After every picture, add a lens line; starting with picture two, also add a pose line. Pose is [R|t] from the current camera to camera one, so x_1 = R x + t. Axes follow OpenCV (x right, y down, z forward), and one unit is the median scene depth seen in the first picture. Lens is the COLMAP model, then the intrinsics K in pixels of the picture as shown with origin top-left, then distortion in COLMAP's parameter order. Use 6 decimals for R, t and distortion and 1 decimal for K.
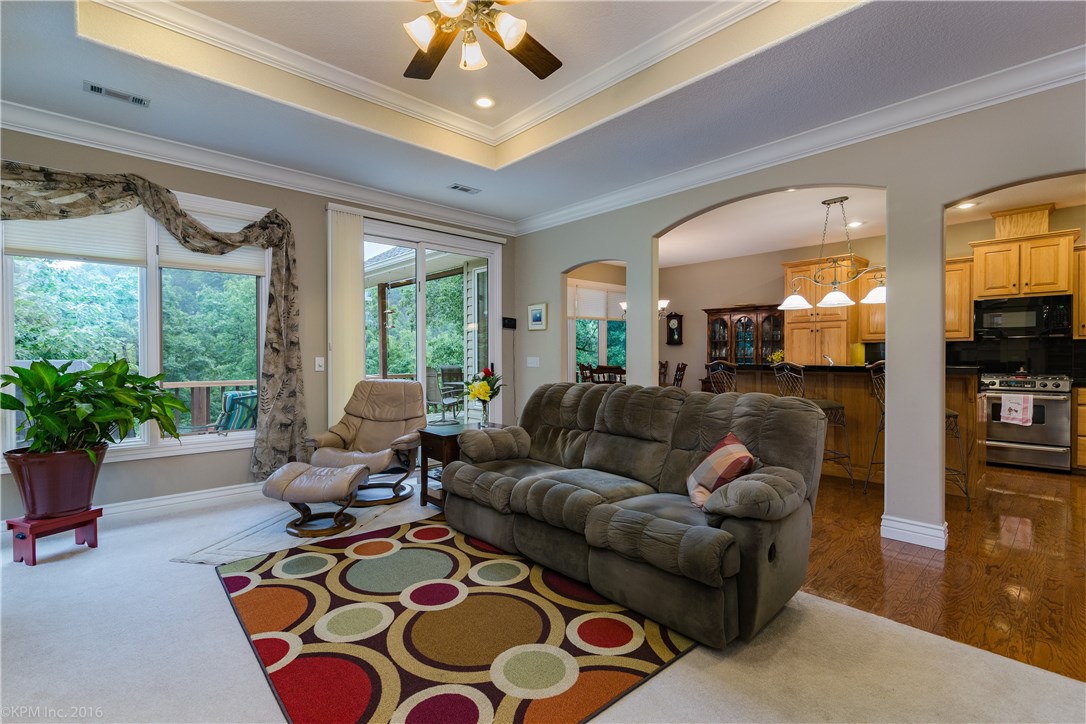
lens RADIAL K [[495.2, 0, 544.1], [0, 495.2, 360.3], [0, 0, 1]] dist [-0.003321, 0.000356]
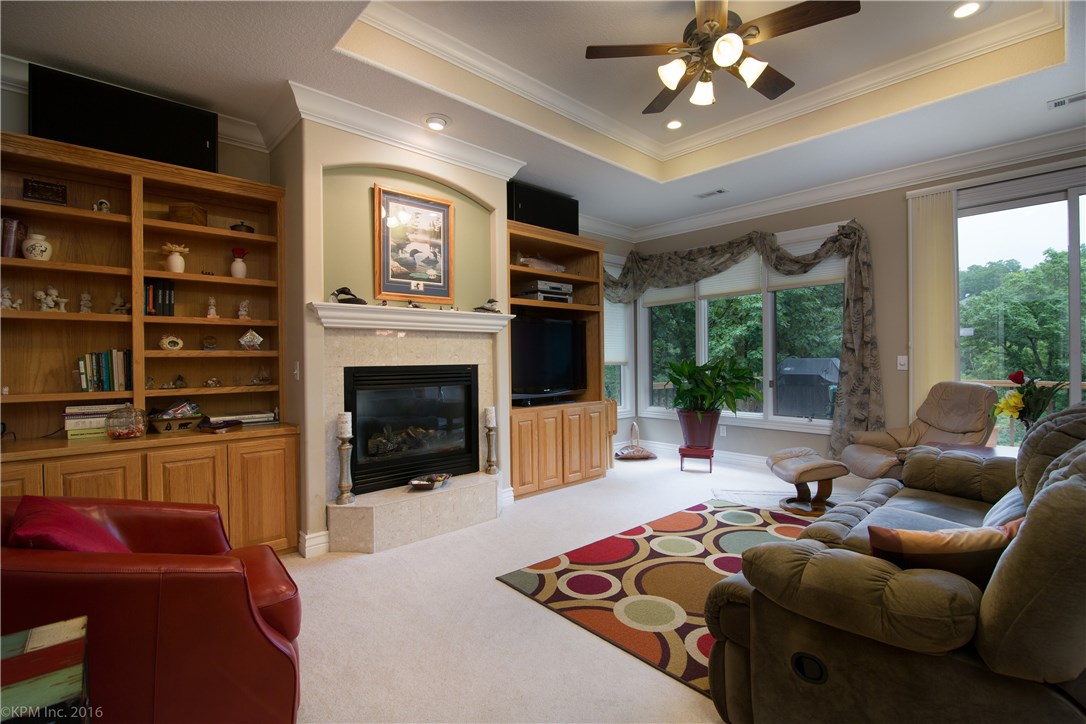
lens RADIAL K [[495.2, 0, 551.6], [0, 495.2, 360.0], [0, 0, 1]] dist [-0.003321, 0.000356]
pose [[0.017617, 0.001736, -0.999843, 0.494446], [0.000764, 0.999998, 0.001750, -0.000089], [0.999845, -0.000795, 0.017616, 0.304833]]
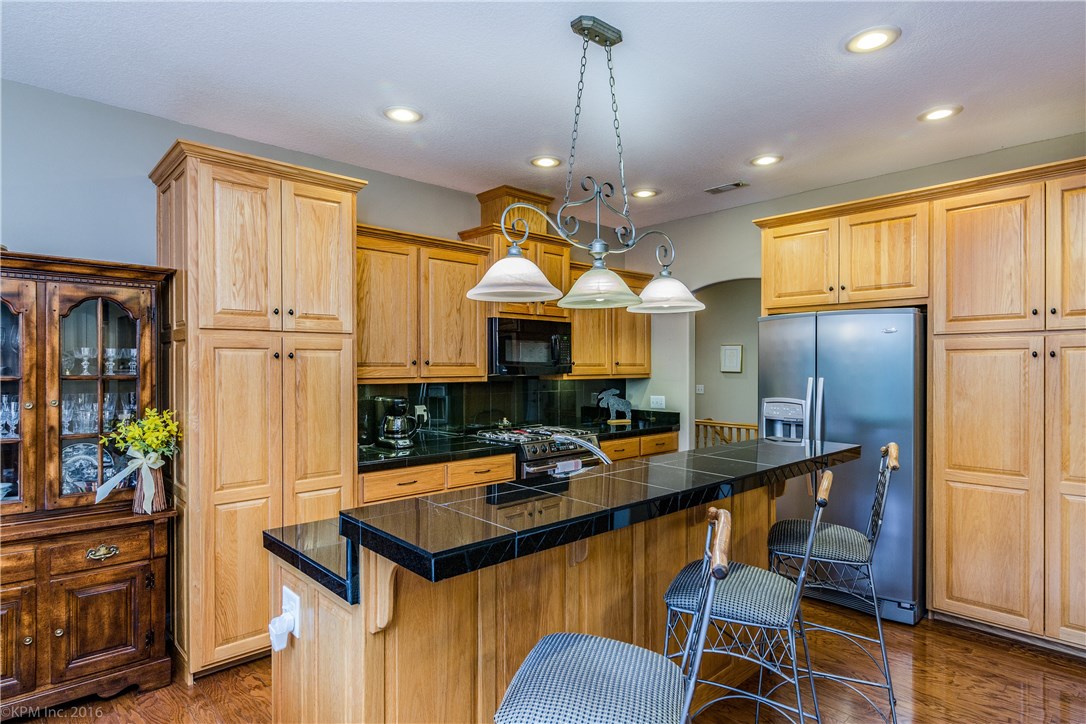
lens RADIAL K [[597.3, 0, 537.7], [0, 597.3, 367.4], [0, 0, 1]] dist [0.004664, 0.000079]
pose [[-0.017439, -0.005043, 0.999835, 0.126276], [0.004608, 0.999976, 0.005124, -0.071492], [-0.999837, 0.004696, -0.017416, 1.111614]]
